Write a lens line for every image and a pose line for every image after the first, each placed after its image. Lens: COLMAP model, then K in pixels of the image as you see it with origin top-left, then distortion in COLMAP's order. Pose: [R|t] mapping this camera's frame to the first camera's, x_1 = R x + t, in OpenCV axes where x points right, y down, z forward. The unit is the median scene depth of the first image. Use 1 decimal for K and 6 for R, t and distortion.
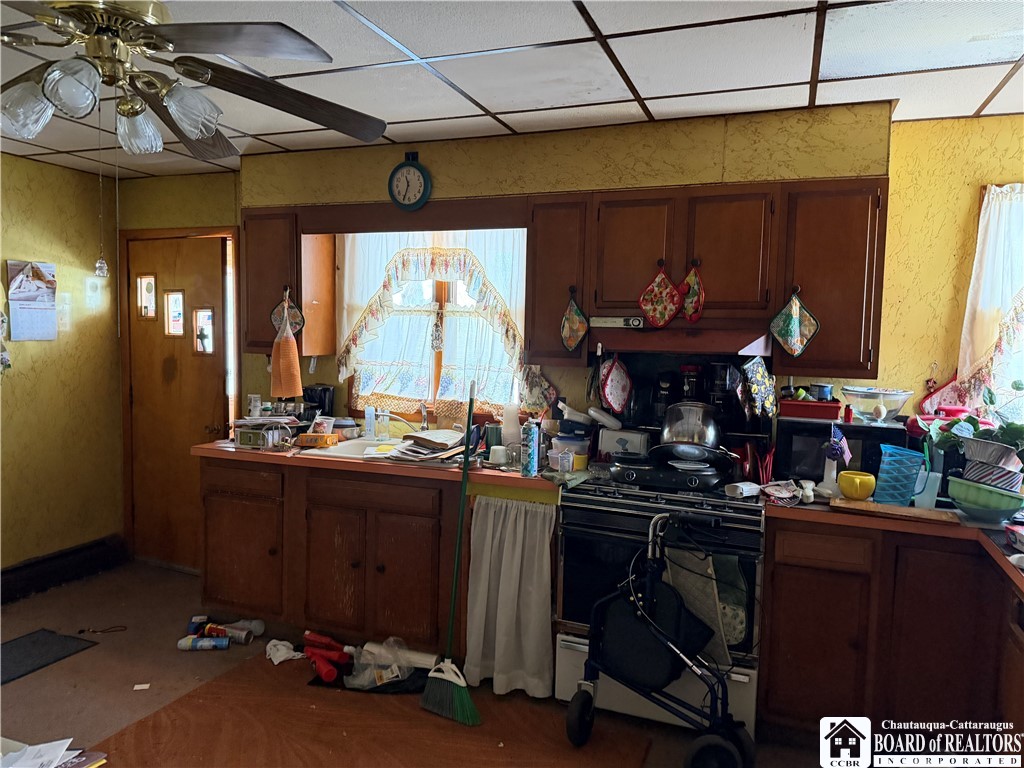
lens RADIAL K [[721.9, 0, 512.0], [0, 721.9, 384.0], [0, 0, 1]] dist [0.083042, -0.104544]
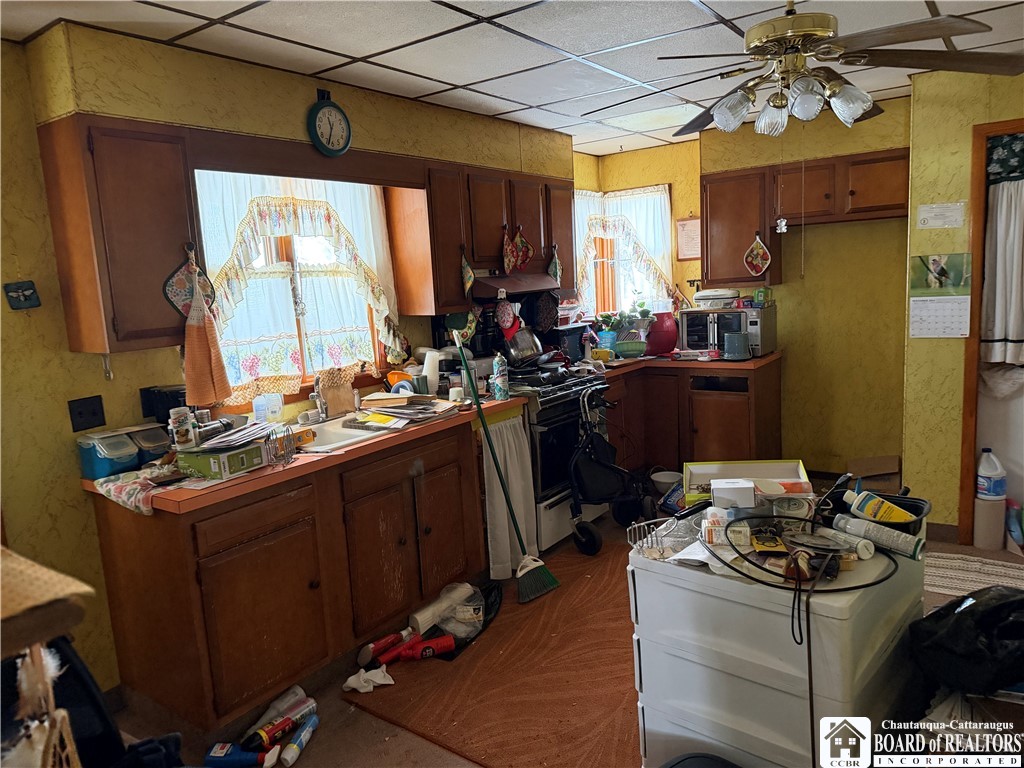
lens RADIAL K [[721.9, 0, 512.0], [0, 721.9, 384.0], [0, 0, 1]] dist [0.083042, -0.104544]
pose [[0.237413, -0.189994, 0.952647, -1.007407], [0.123955, 0.978595, 0.164278, -0.087103], [-0.963468, 0.079084, 0.255882, 0.586625]]
